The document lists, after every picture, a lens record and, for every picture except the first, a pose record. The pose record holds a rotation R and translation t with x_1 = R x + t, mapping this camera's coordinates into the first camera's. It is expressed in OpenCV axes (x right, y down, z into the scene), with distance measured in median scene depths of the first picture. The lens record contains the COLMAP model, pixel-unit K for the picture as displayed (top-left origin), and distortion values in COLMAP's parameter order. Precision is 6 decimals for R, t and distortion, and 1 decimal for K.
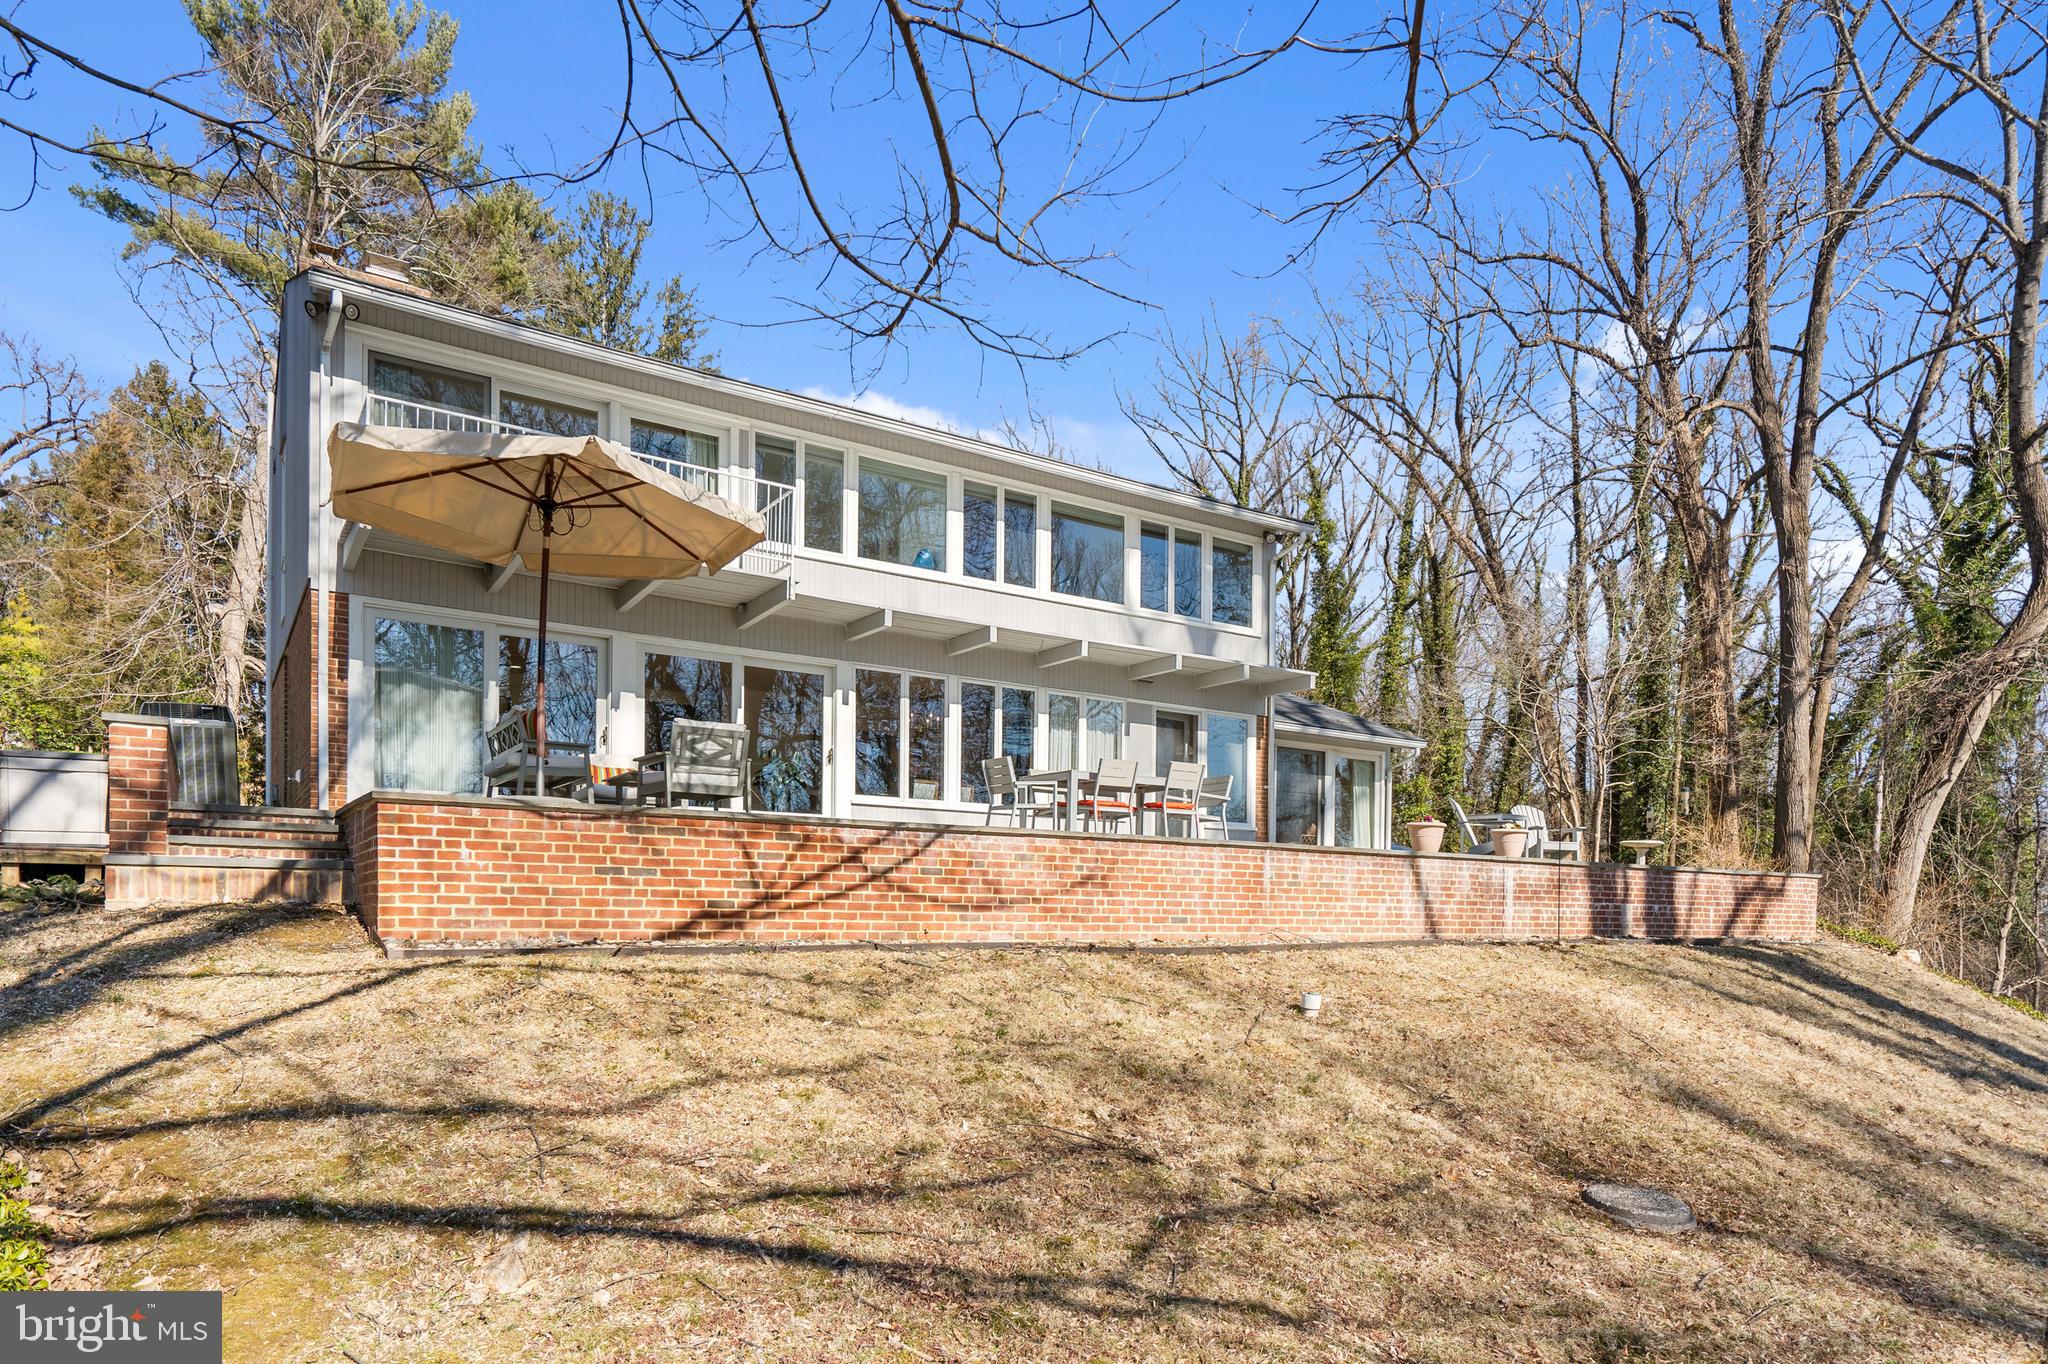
lens RADIAL K [[1376.5, 0, 1131.2], [0, 1376.5, 682.5], [0, 0, 1]] dist [-0.008601, -0.002399]
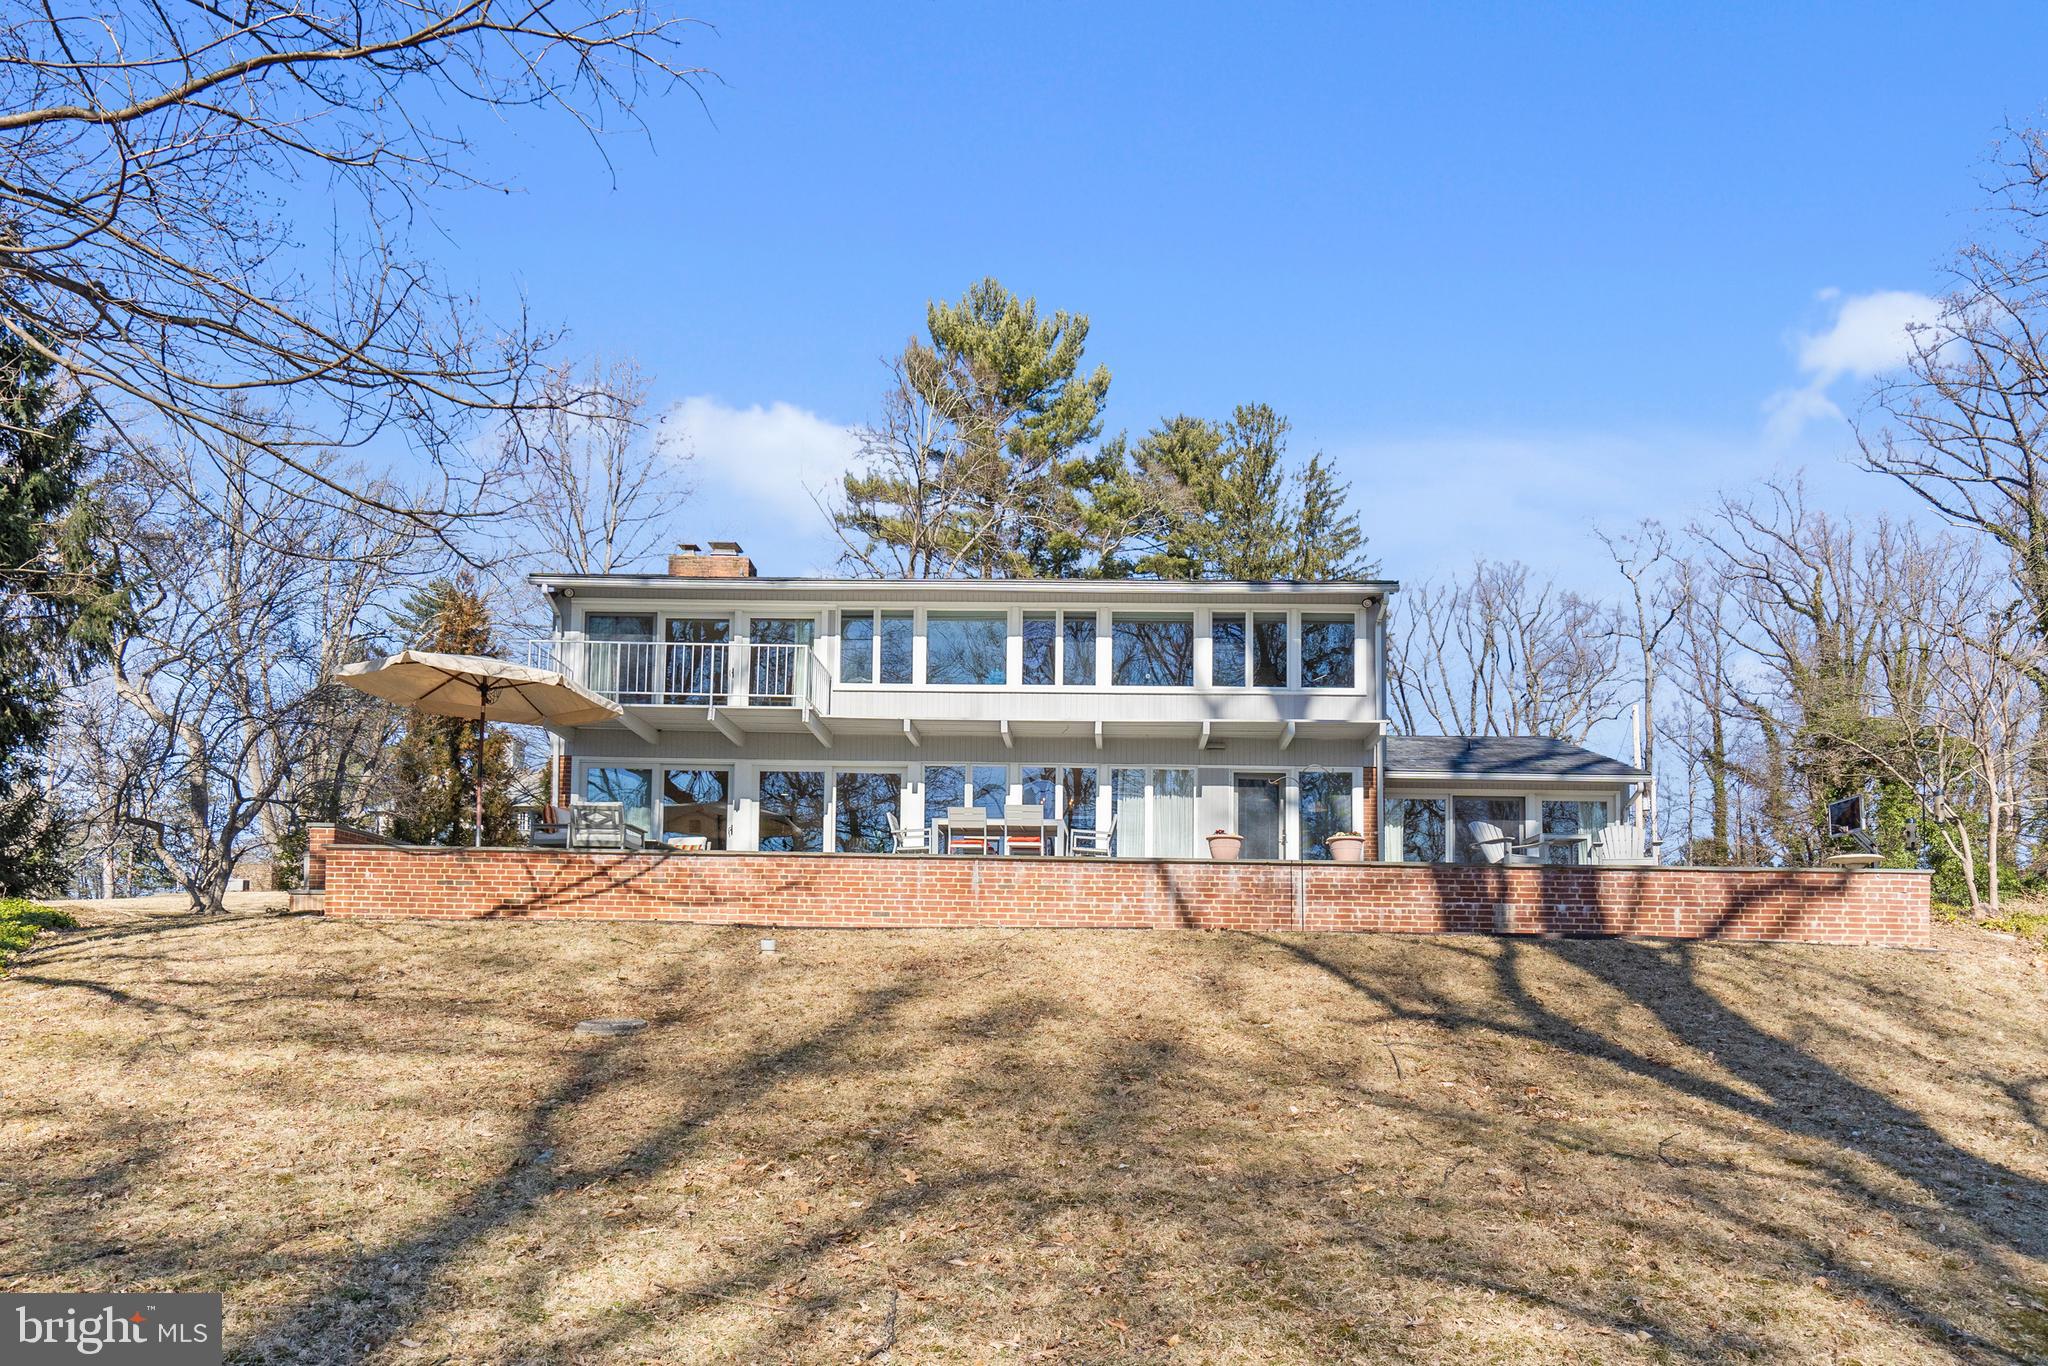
lens RADIAL K [[1376.5, 0, 1131.2], [0, 1376.5, 683.5], [0, 0, 1]] dist [-0.008601, -0.002399]
pose [[0.800239, -0.161164, -0.577619, 0.673153], [0.101168, 0.985686, -0.134862, 0.100386], [0.591086, 0.049485, 0.805089, 0.028565]]
